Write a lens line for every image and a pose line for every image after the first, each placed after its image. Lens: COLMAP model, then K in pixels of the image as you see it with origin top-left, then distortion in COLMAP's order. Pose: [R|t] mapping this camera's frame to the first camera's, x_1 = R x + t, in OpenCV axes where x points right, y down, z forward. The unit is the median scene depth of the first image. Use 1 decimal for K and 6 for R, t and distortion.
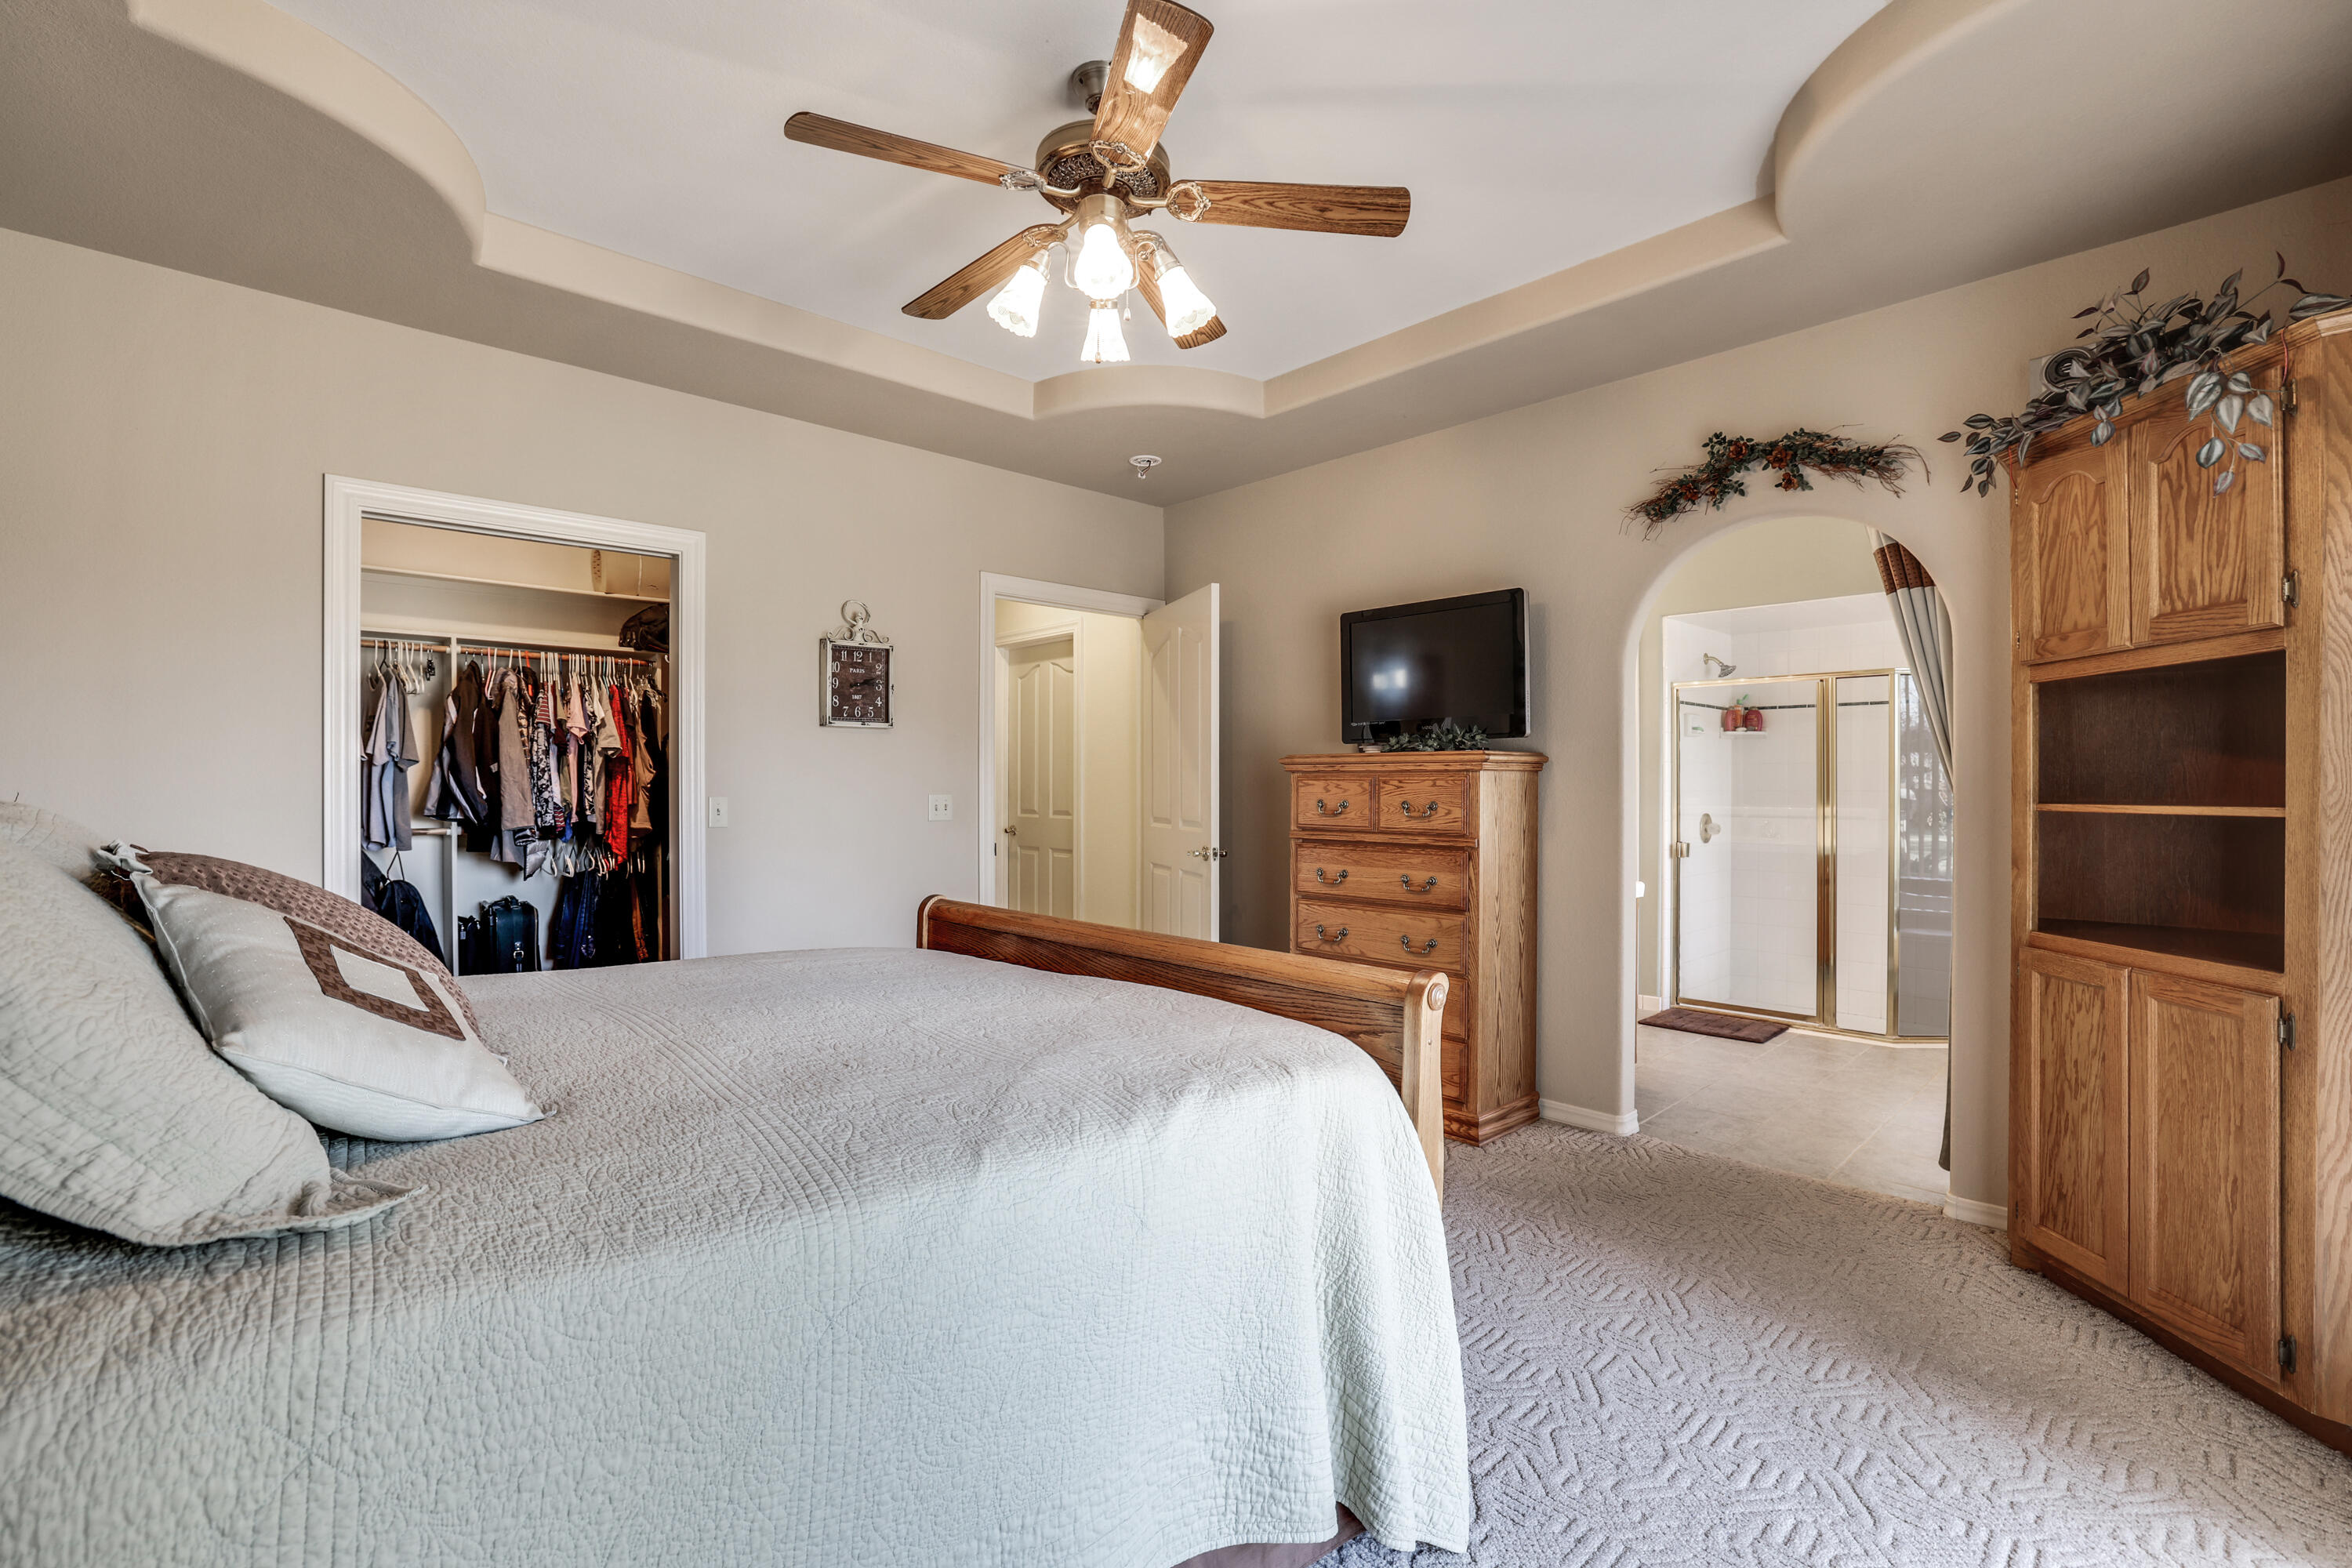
lens RADIAL K [[1021.0, 0, 1186.4], [0, 1021.0, 786.0], [0, 0, 1]] dist [-0.000736, 0.001284]
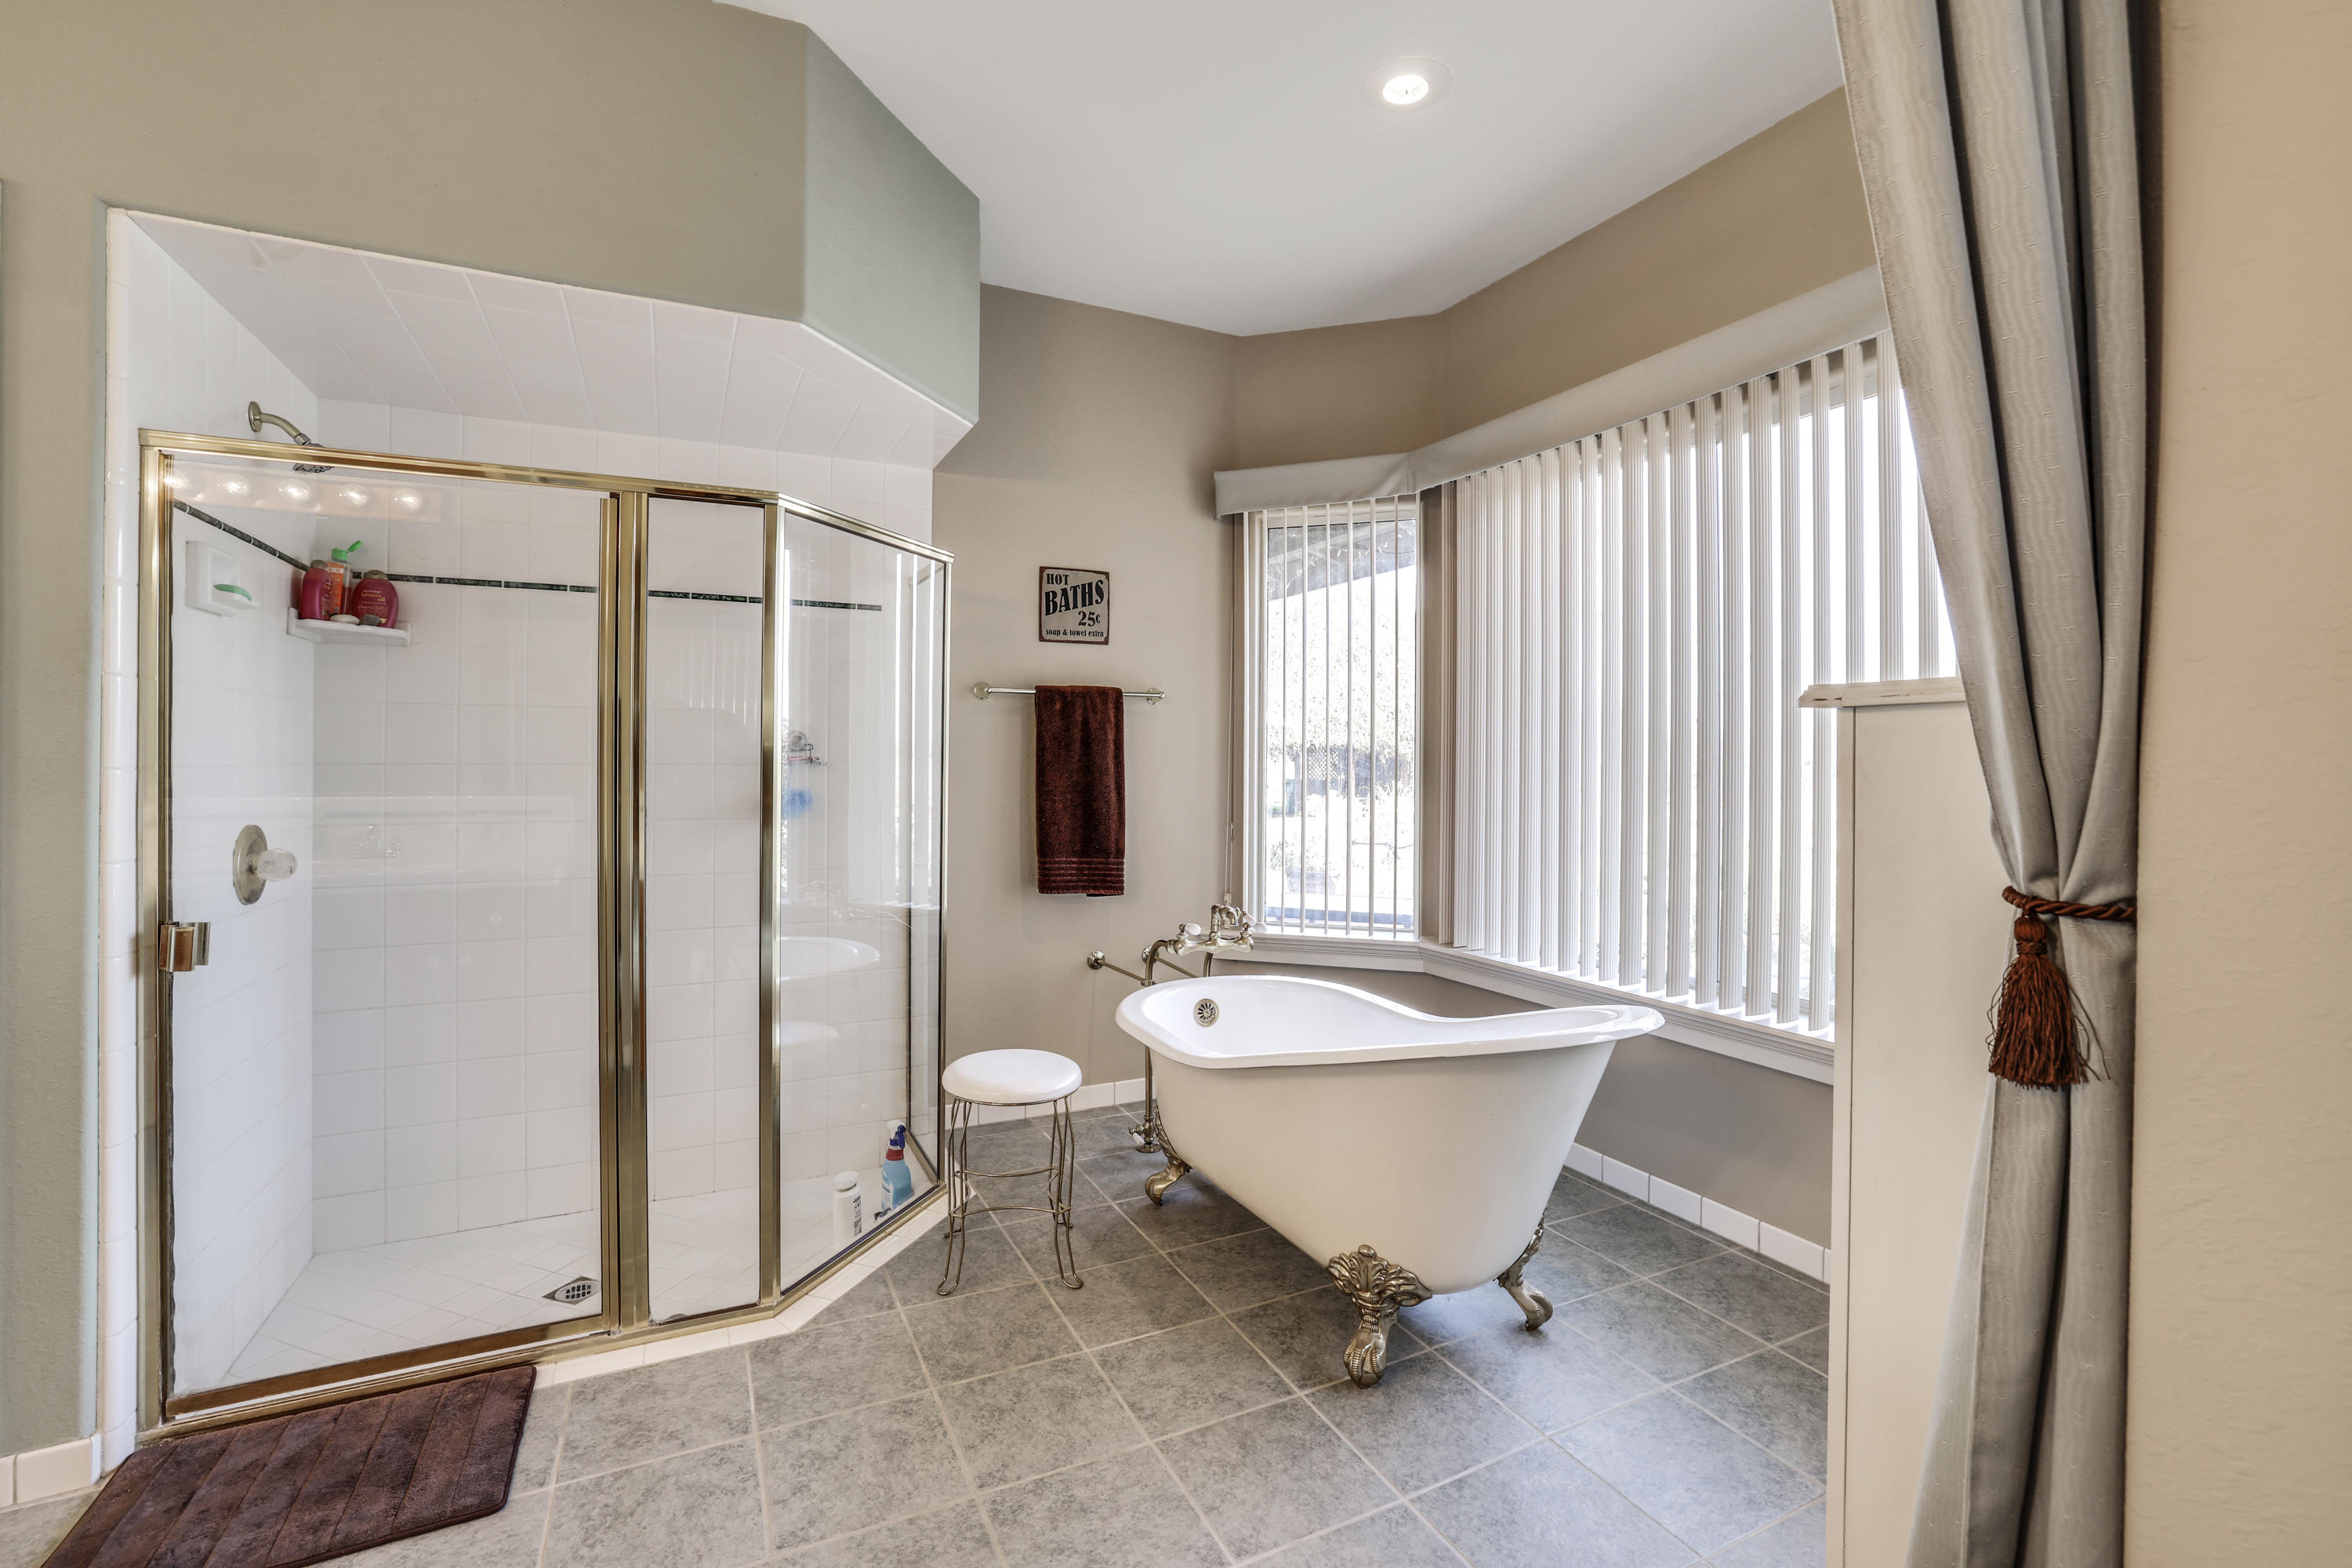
lens RADIAL K [[1021.0, 0, 1187.1], [0, 1021.0, 764.0], [0, 0, 1]] dist [-0.000736, 0.001284]
pose [[0.301258, -0.008300, 0.953507, 0.252931], [-0.002537, 0.999952, 0.009506, -0.000916], [-0.953539, -0.005283, 0.301222, 0.555877]]
